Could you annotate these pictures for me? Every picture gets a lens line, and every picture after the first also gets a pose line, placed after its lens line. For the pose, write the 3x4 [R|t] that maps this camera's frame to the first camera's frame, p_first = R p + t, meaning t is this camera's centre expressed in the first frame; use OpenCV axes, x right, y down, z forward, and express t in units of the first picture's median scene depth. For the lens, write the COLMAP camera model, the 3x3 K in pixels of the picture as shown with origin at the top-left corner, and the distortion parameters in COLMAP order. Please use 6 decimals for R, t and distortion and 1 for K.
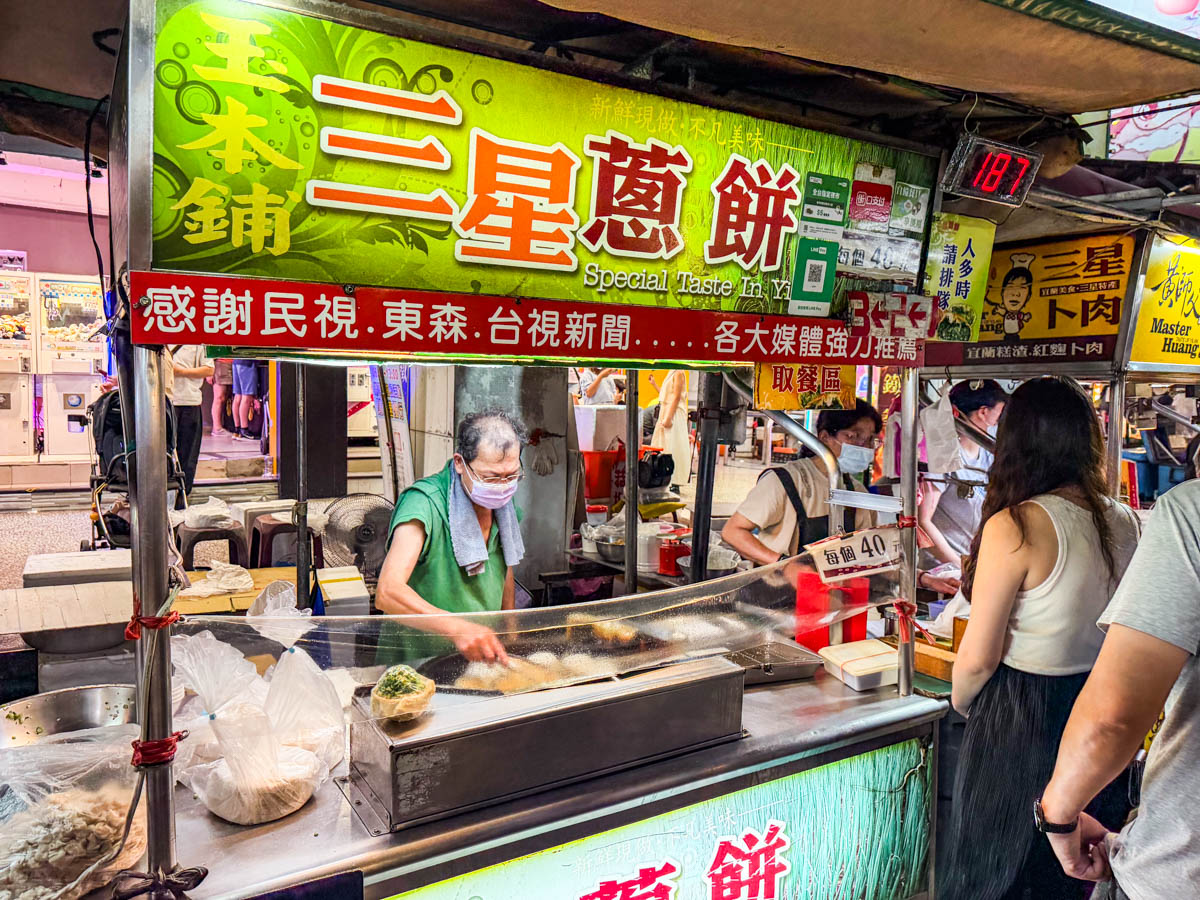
lens RADIAL K [[858.9, 0, 600.0], [0, 858.9, 450.0], [0, 0, 1]] dist [0.115956, -0.199075]
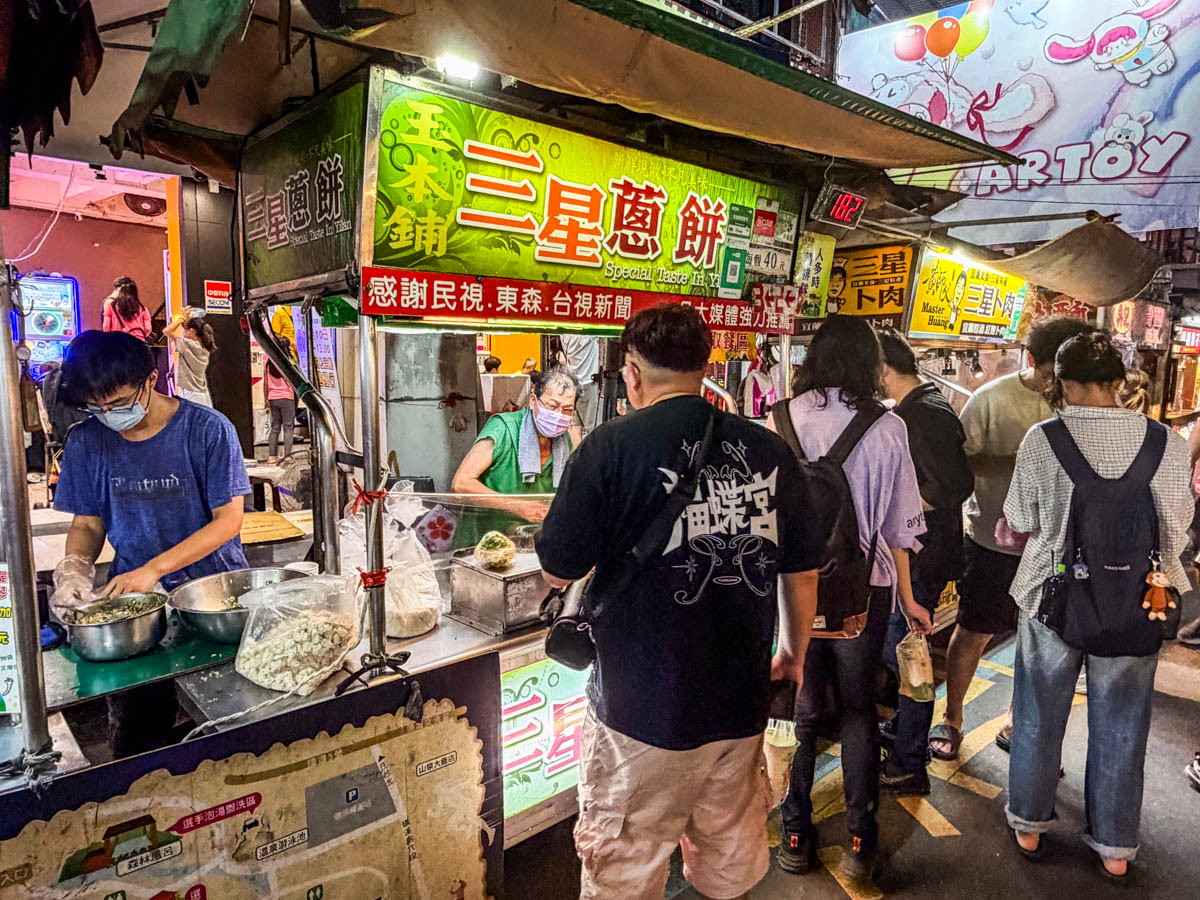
lens RADIAL K [[759.0, 0, 600.0], [0, 759.0, 450.0], [0, 0, 1]] dist [0.002556, 0.000379]
pose [[0.980113, -0.033499, 0.195590, -0.295588], [0.025382, 0.998715, 0.043862, 0.053384], [-0.196808, -0.038025, 0.979704, -0.307781]]
